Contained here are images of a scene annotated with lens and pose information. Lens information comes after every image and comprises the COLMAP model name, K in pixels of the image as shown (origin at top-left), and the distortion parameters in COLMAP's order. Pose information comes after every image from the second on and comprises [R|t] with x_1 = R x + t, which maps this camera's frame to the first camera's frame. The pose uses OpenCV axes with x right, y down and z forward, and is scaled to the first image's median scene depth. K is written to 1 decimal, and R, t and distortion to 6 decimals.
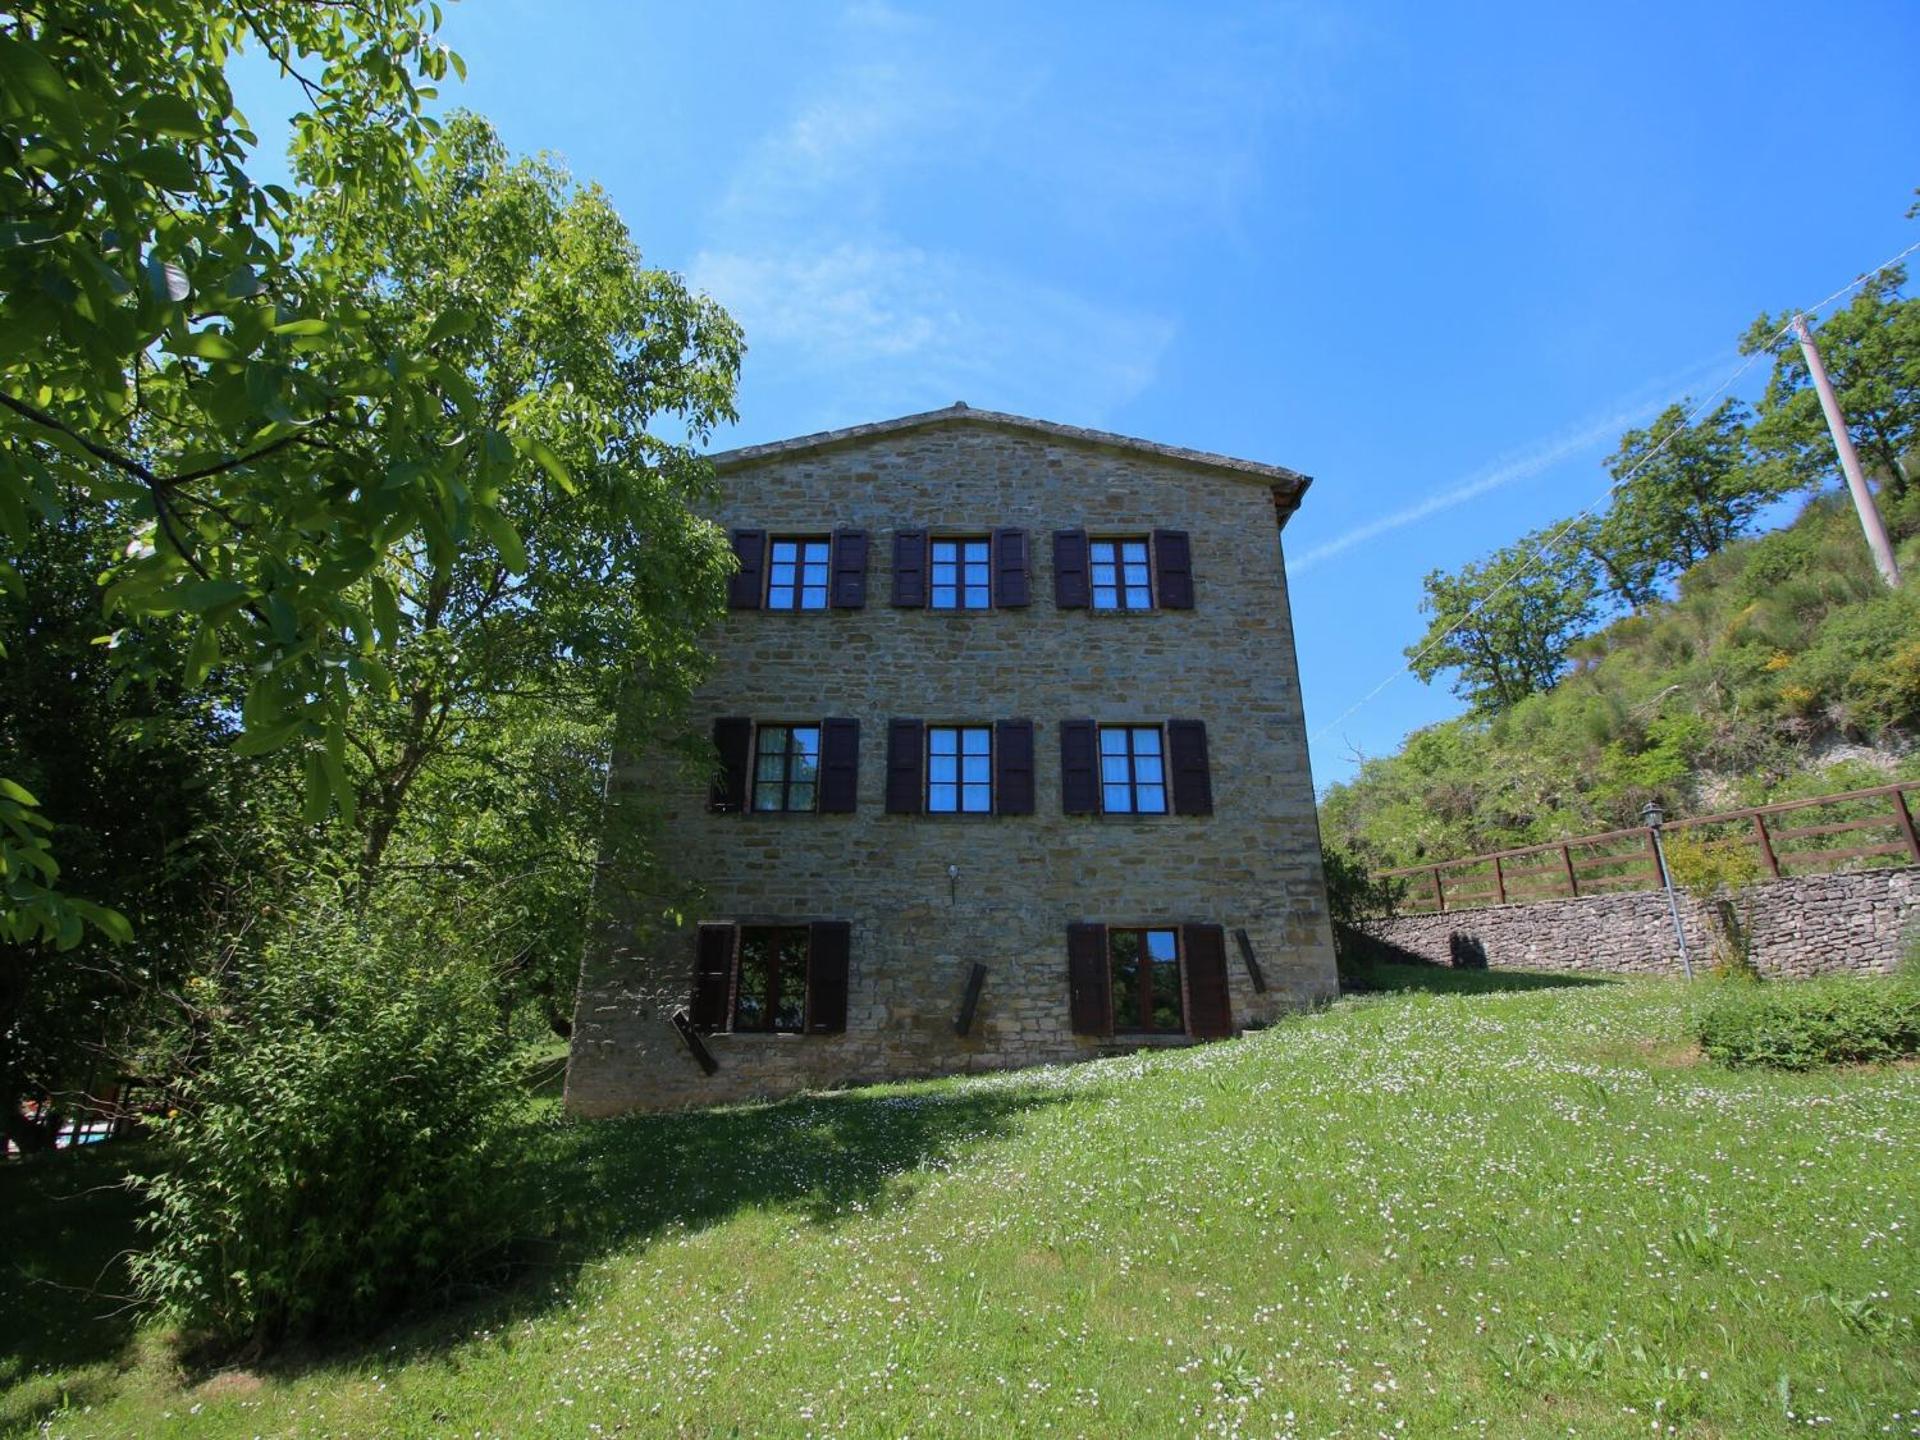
lens RADIAL K [[996.9, 0, 956.3], [0, 996.9, 721.8], [0, 0, 1]] dist [0.006274, -0.001314]
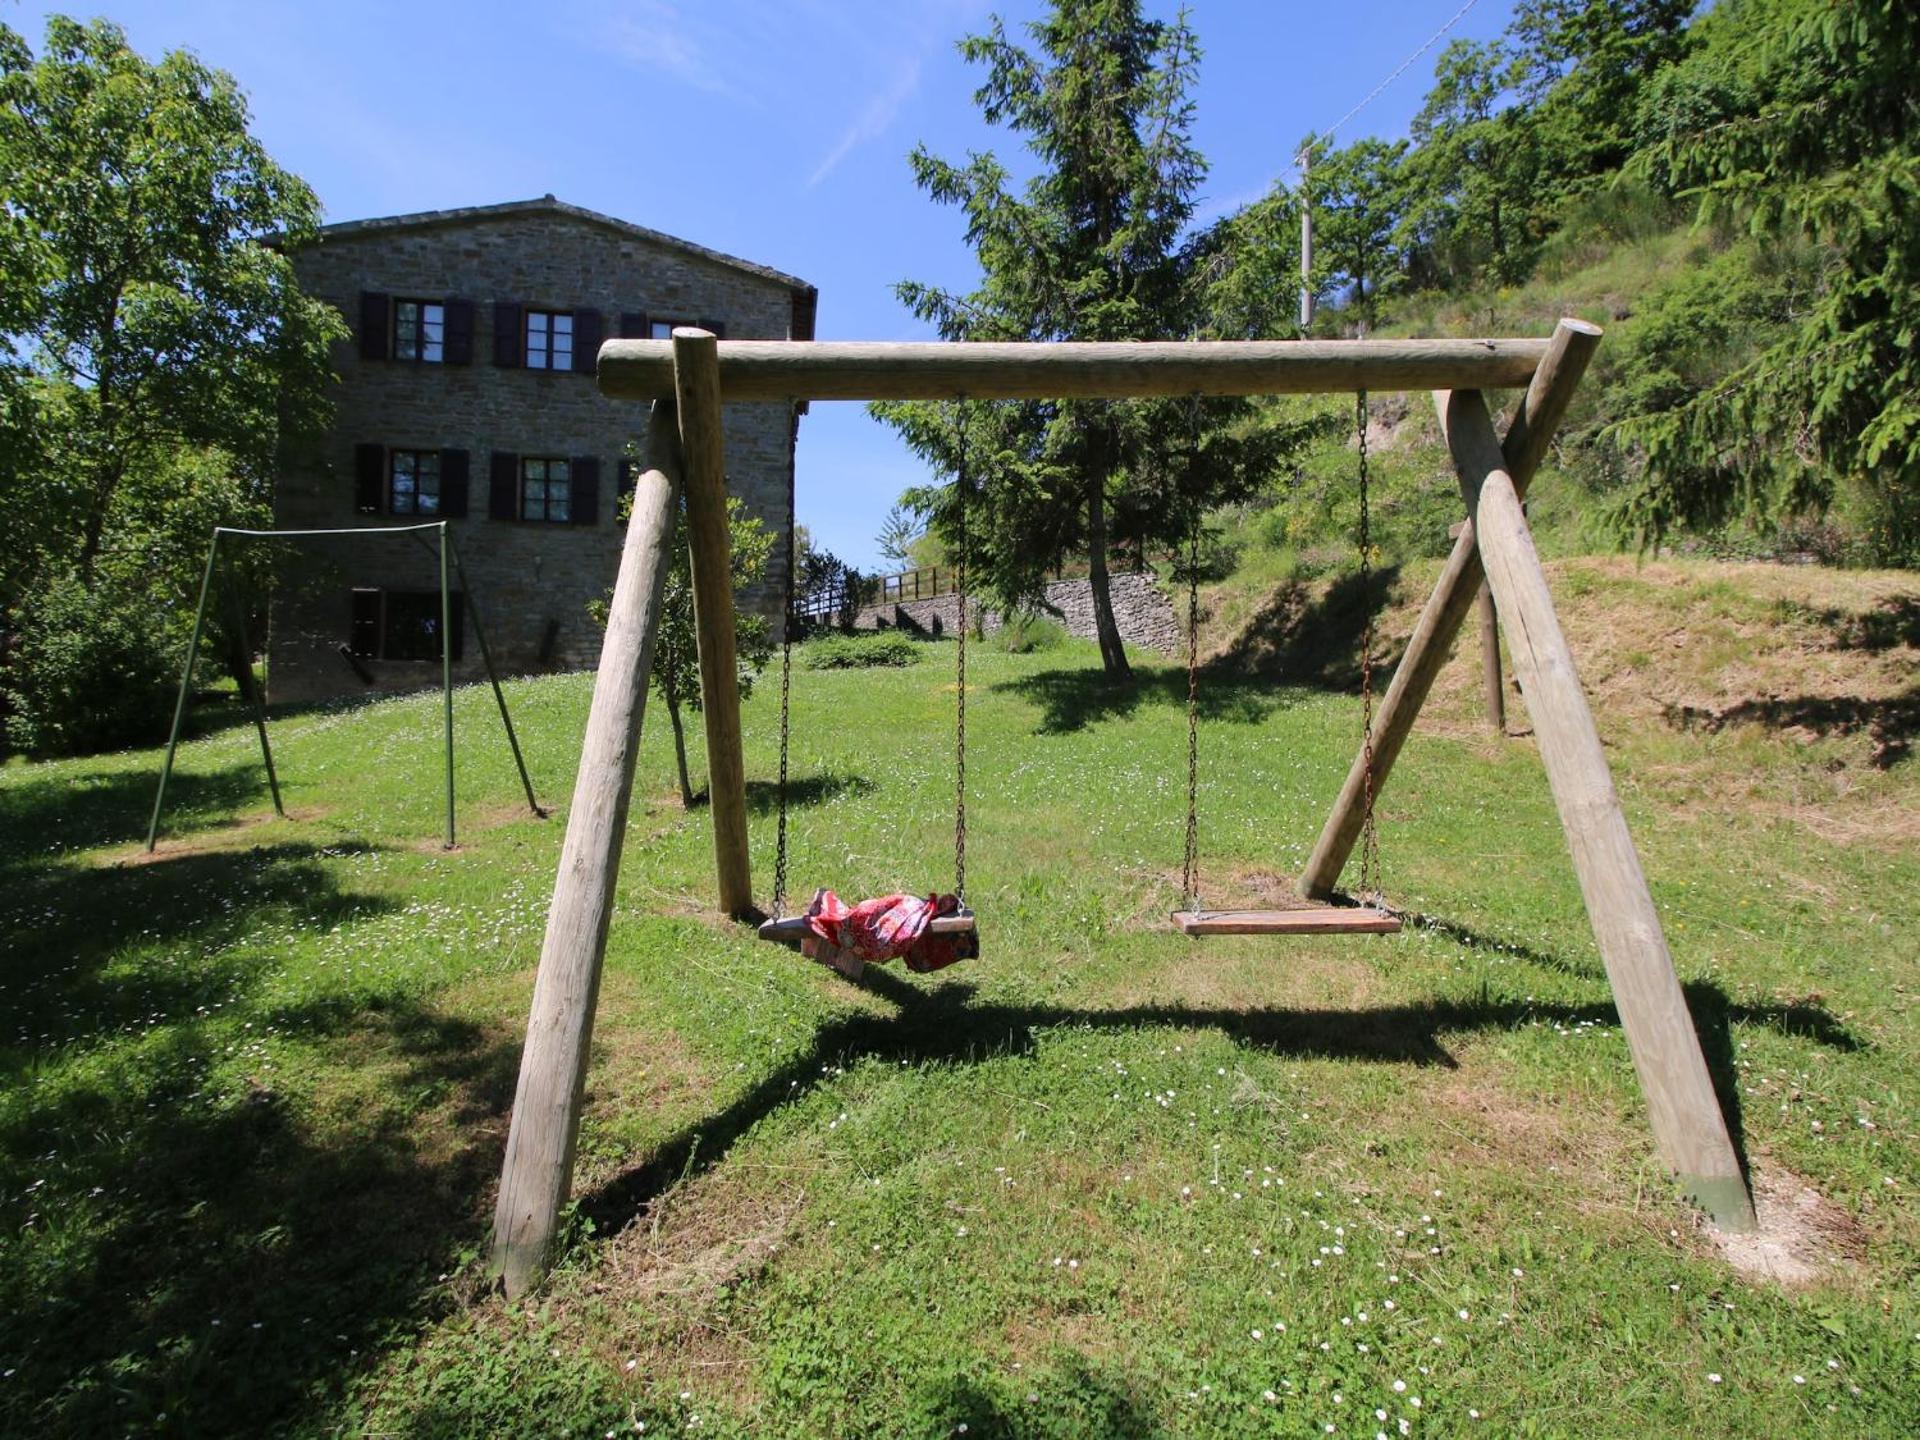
lens RADIAL K [[996.9, 0, 964.0], [0, 996.9, 714.5], [0, 0, 1]] dist [0.006274, -0.001314]
pose [[0.983220, 0.020649, 0.181252, 0.316222], [-0.076520, 0.948624, 0.307014, -0.124637], [-0.165601, -0.315732, 0.934286, -0.510834]]
